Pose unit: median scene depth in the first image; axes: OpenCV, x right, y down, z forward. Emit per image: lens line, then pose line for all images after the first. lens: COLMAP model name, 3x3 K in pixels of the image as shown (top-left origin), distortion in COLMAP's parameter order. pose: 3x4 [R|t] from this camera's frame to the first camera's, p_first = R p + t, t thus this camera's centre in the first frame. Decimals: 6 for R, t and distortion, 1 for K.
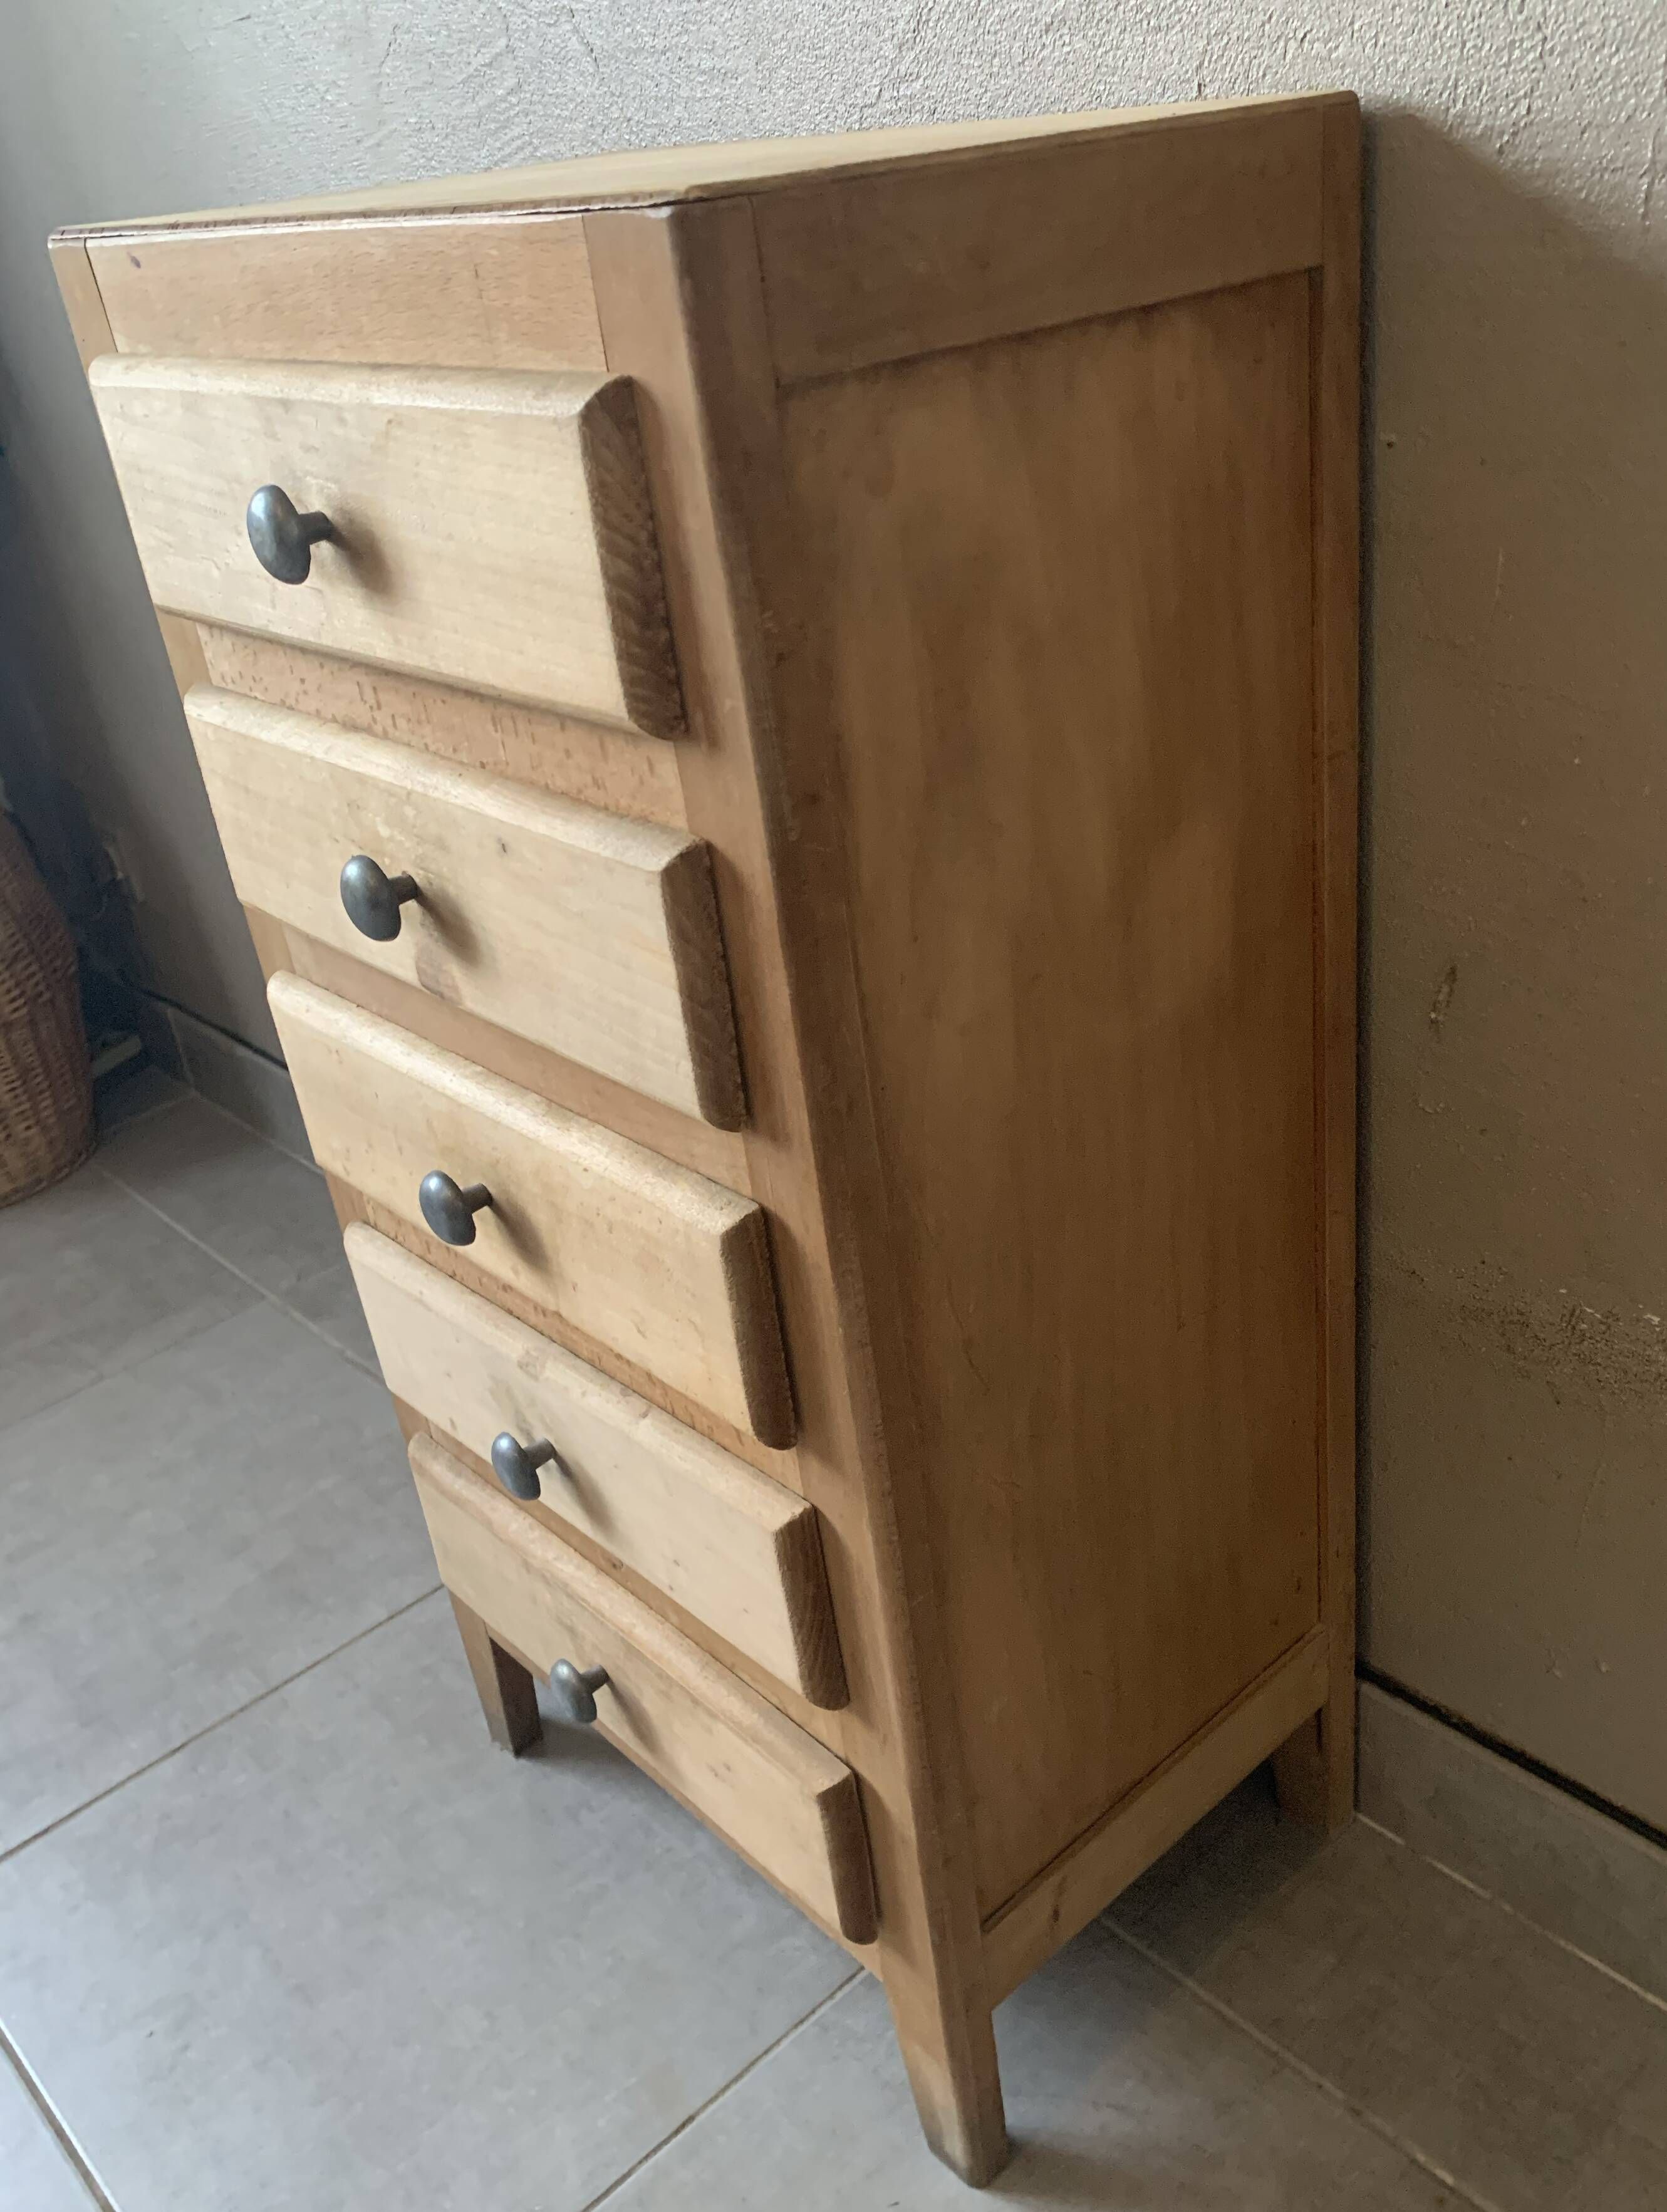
lens RADIAL K [[1911.4, 0, 935.2], [0, 1911.4, 1127.0], [0, 0, 1]] dist [0.049301, -0.074165]
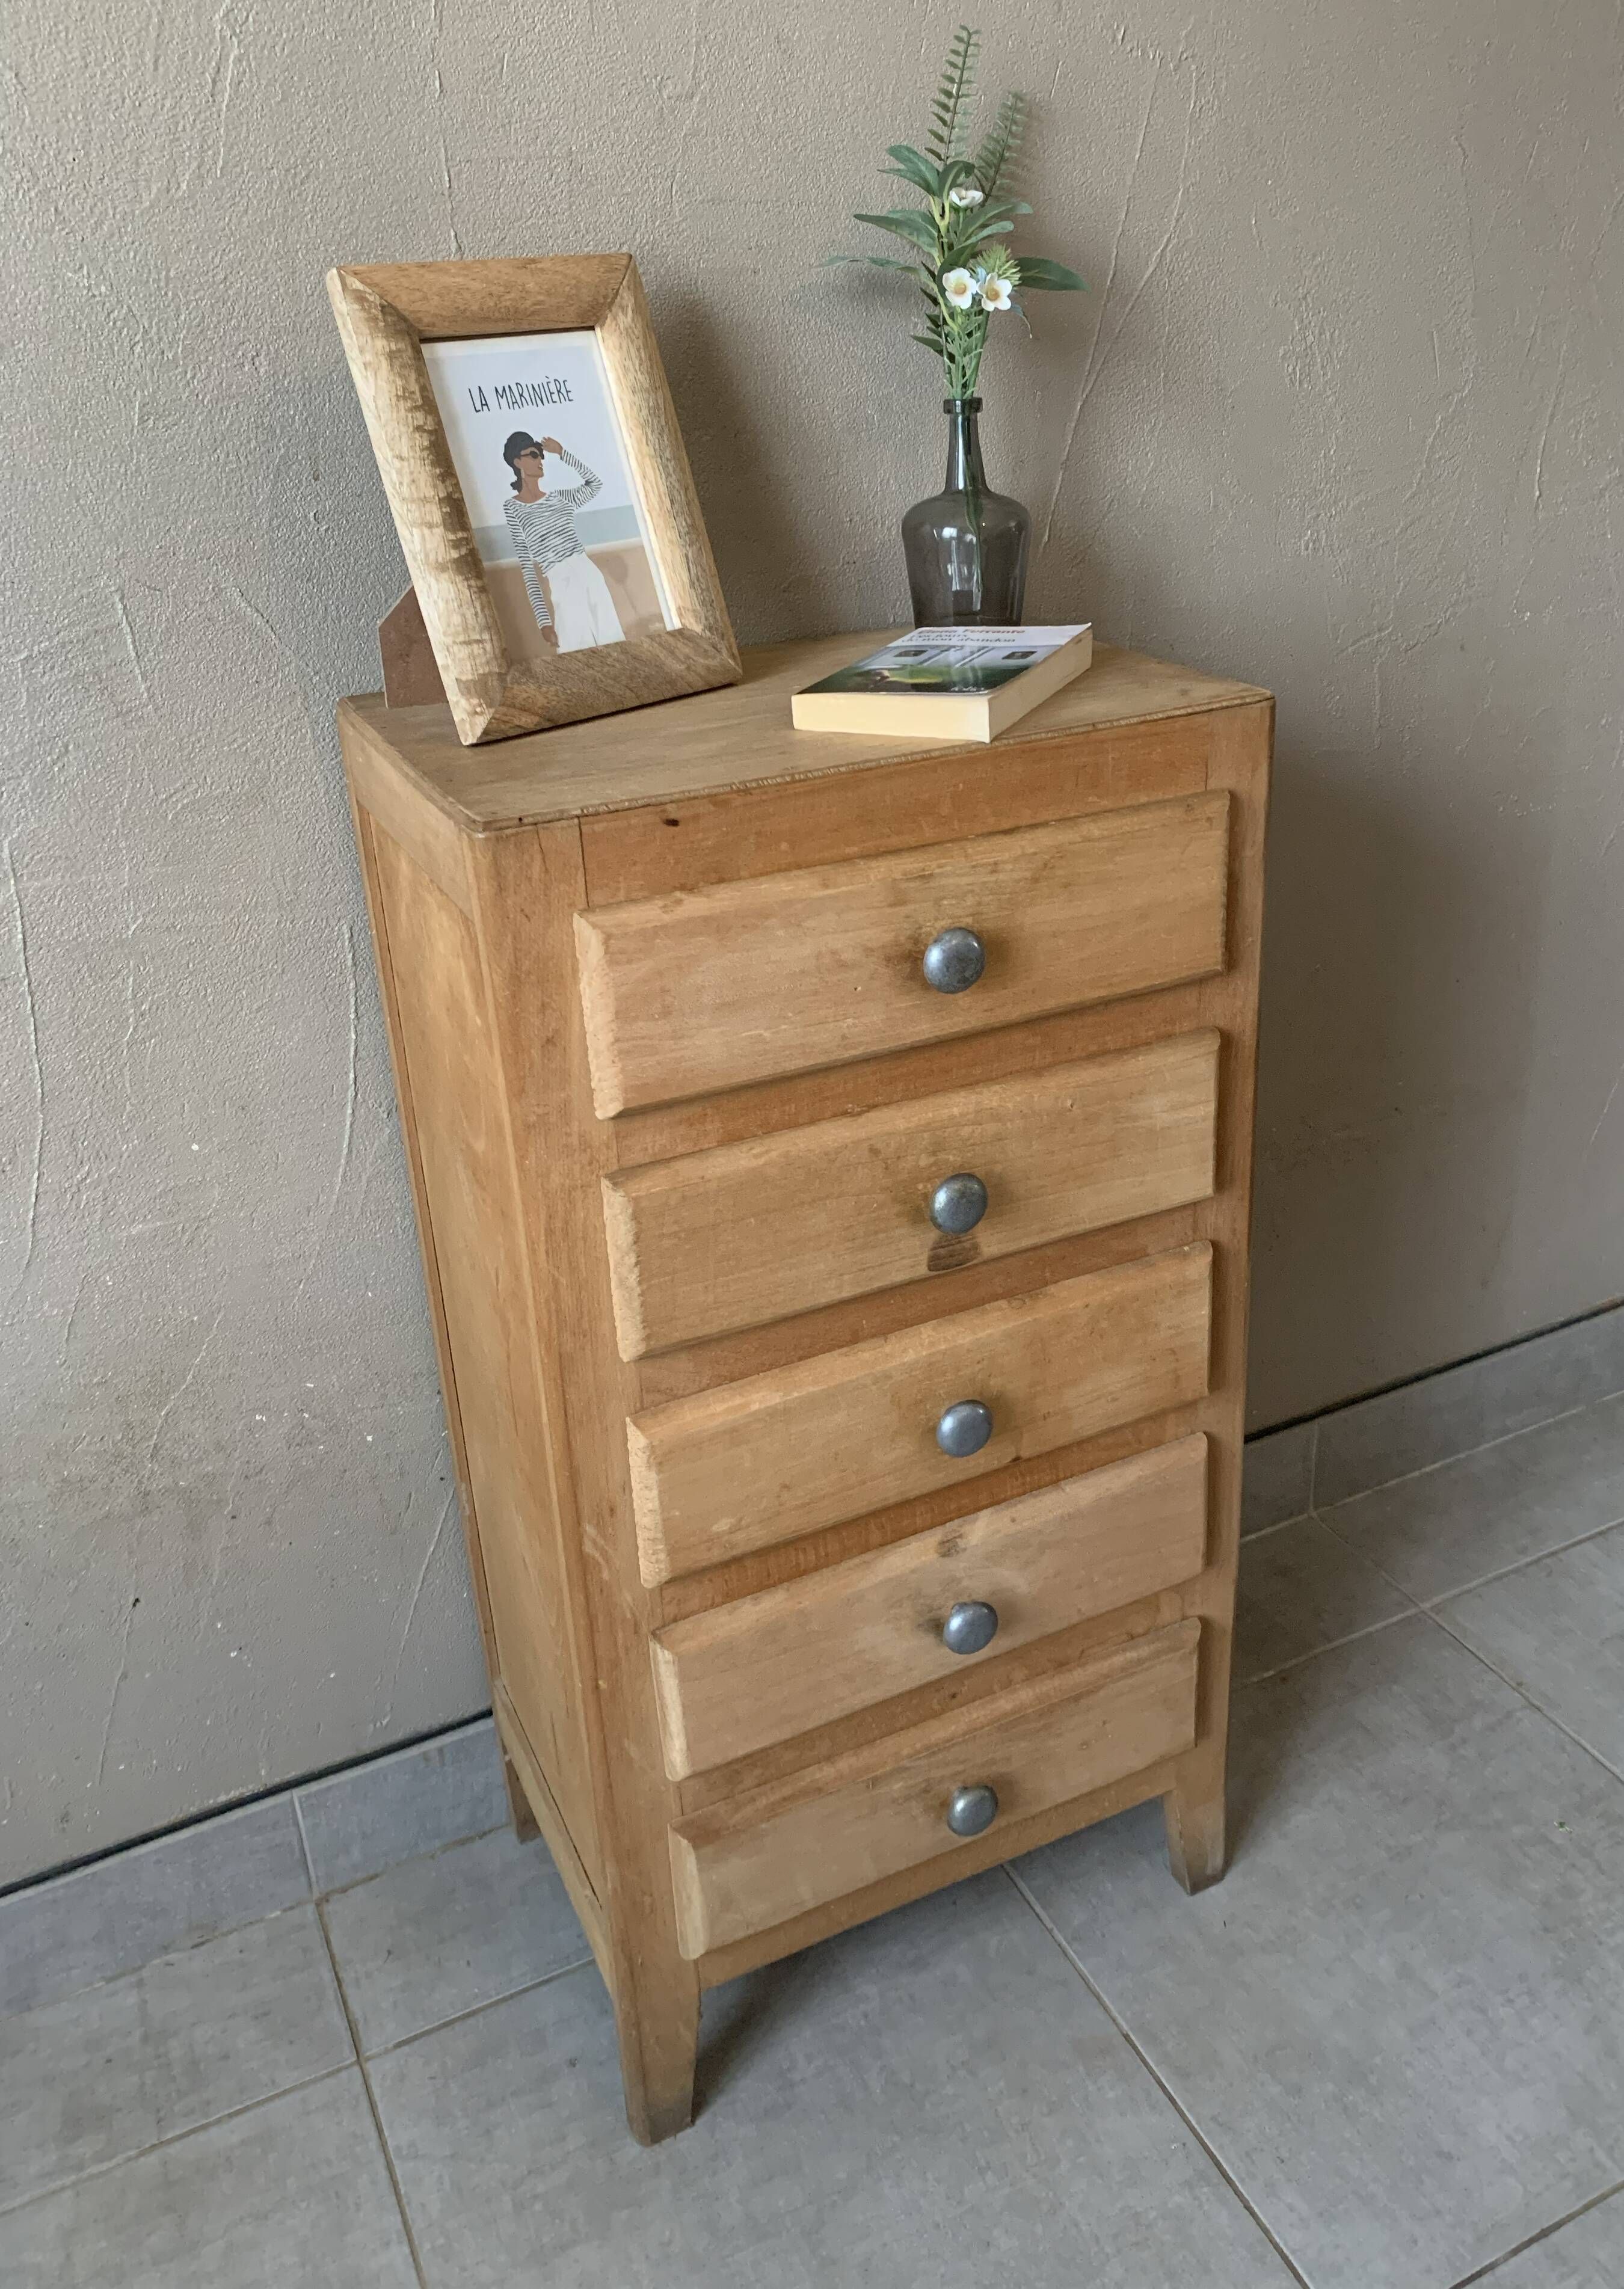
lens RADIAL K [[1878.8, 0, 885.6], [0, 1878.8, 1045.0], [0, 0, 1]] dist [0.030313, -0.016211]
pose [[0.298401, -0.294945, 0.907725, -1.313965], [0.464111, 0.875882, 0.132029, -0.370172], [-0.834001, 0.381887, 0.398251, 0.413446]]
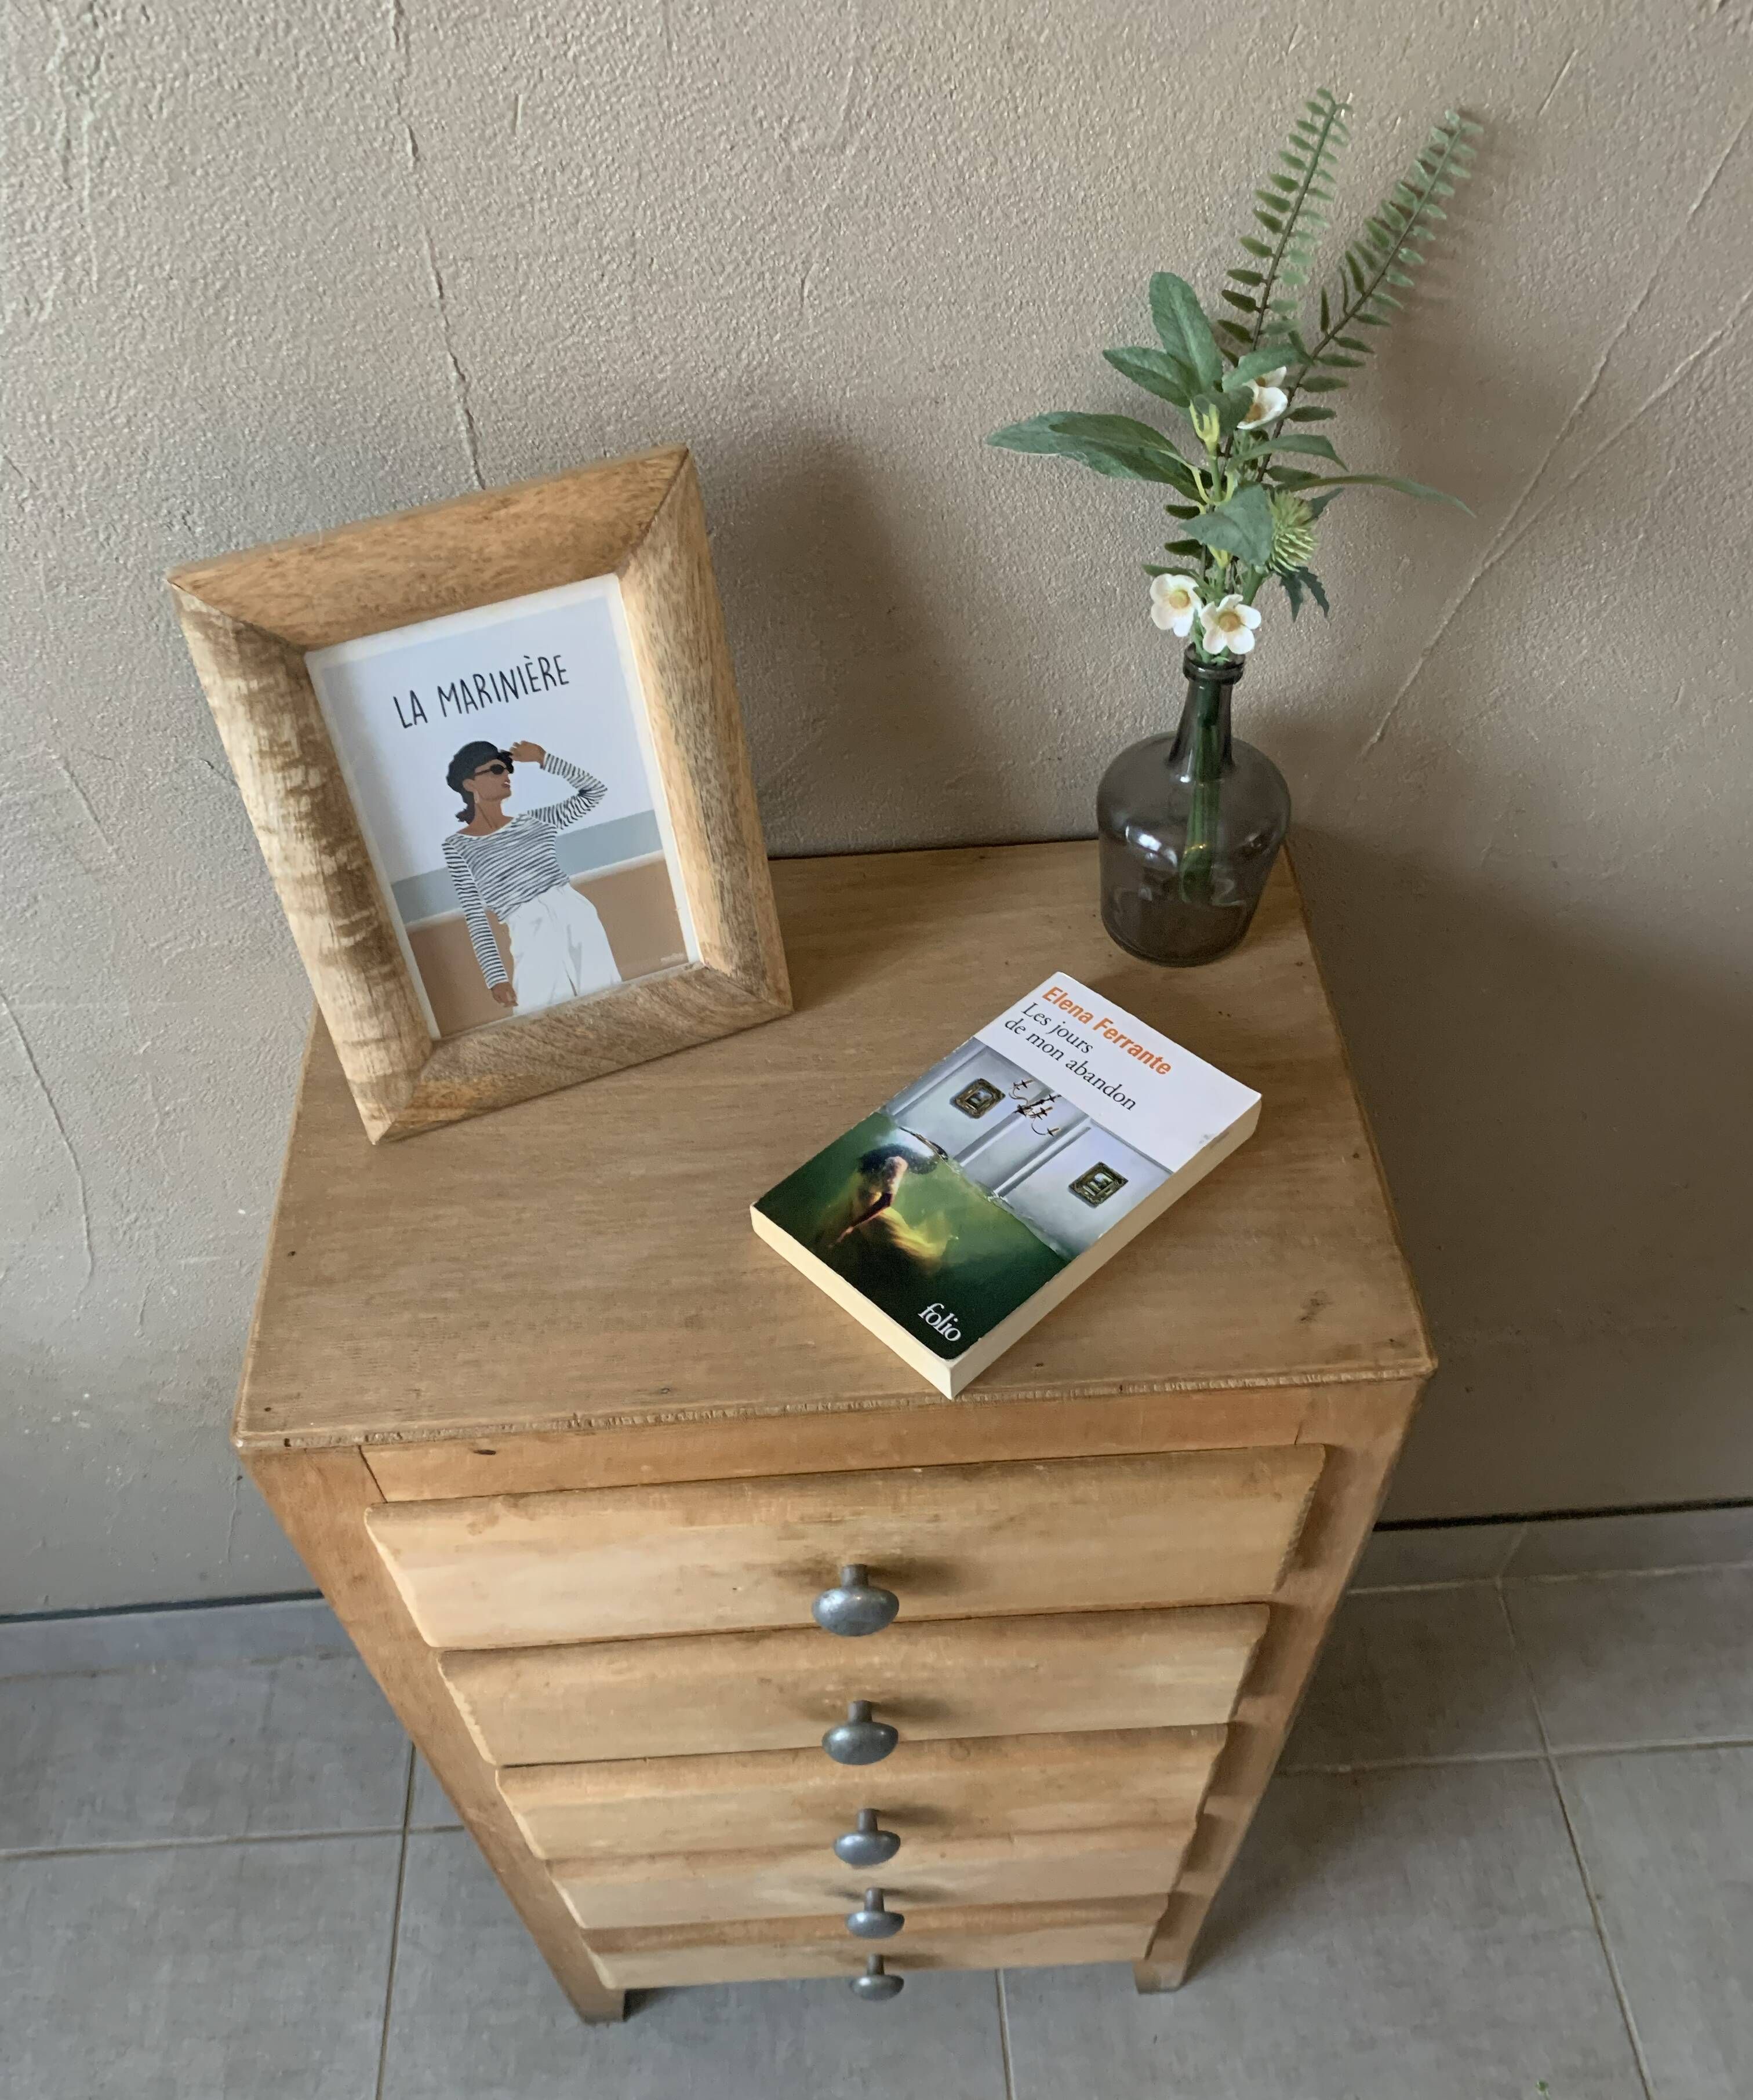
lens RADIAL K [[1800.2, 0, 853.1], [0, 1800.2, 1138.5], [0, 0, 1]] dist [0.032252, -0.023616]
pose [[0.653275, -0.534408, 0.536320, -0.612166], [0.330718, 0.838633, 0.432805, -0.800715], [-0.681070, -0.105370, 0.724597, 0.213046]]
